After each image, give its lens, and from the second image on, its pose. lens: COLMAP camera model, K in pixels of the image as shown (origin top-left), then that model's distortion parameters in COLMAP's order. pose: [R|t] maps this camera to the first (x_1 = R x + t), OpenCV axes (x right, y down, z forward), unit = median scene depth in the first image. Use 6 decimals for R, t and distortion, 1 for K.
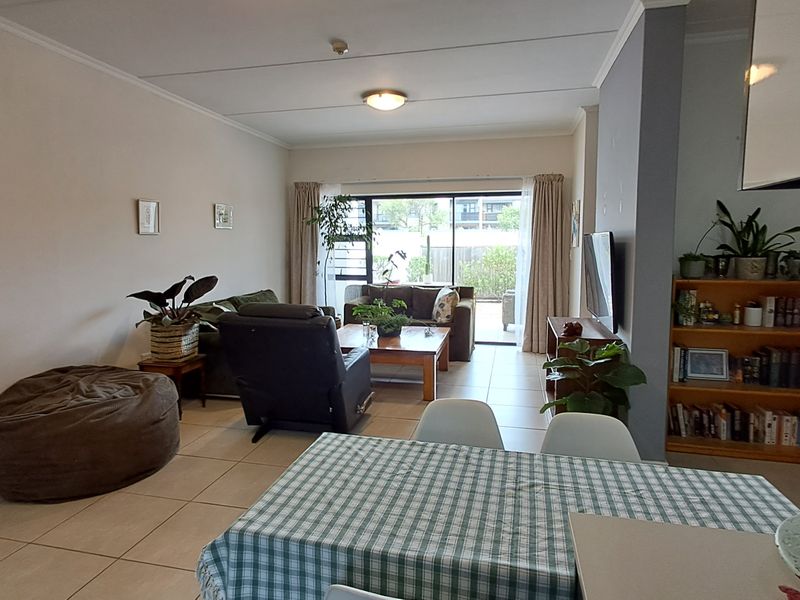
lens RADIAL K [[484.9, 0, 393.7], [0, 484.9, 290.5], [0, 0, 1]] dist [-0.003005, -0.000692]
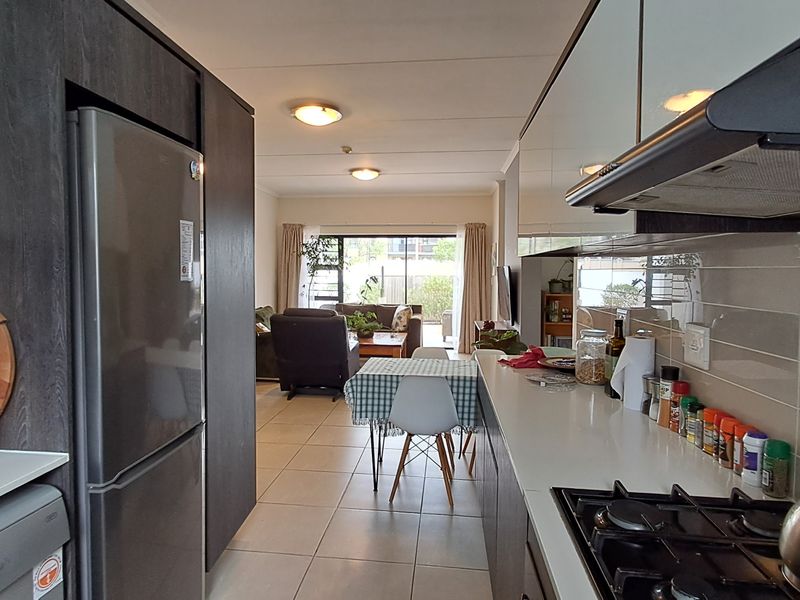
lens RADIAL K [[484.9, 0, 393.7], [0, 484.9, 290.5], [0, 0, 1]] dist [-0.003005, -0.000692]
pose [[0.991374, 0.005003, 0.130965, -0.088232], [0.002952, 0.998165, -0.060474, 0.033901], [-0.131027, 0.060339, 0.989541, -0.314702]]
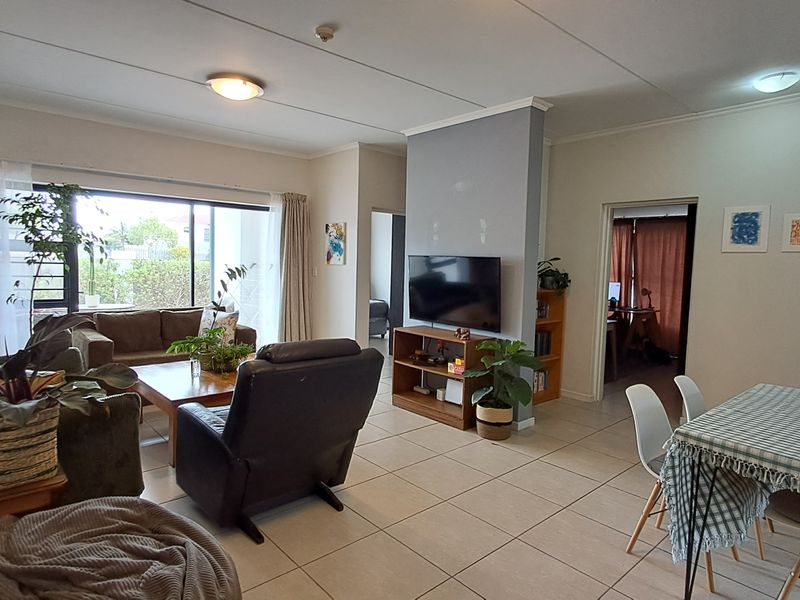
lens RADIAL K [[484.9, 0, 393.7], [0, 484.9, 290.5], [0, 0, 1]] dist [-0.003005, -0.000692]
pose [[0.577992, -0.033054, 0.815373, -0.398516], [0.052033, 0.998639, 0.003599, -0.024403], [-0.814382, 0.040346, 0.578925, 0.225162]]
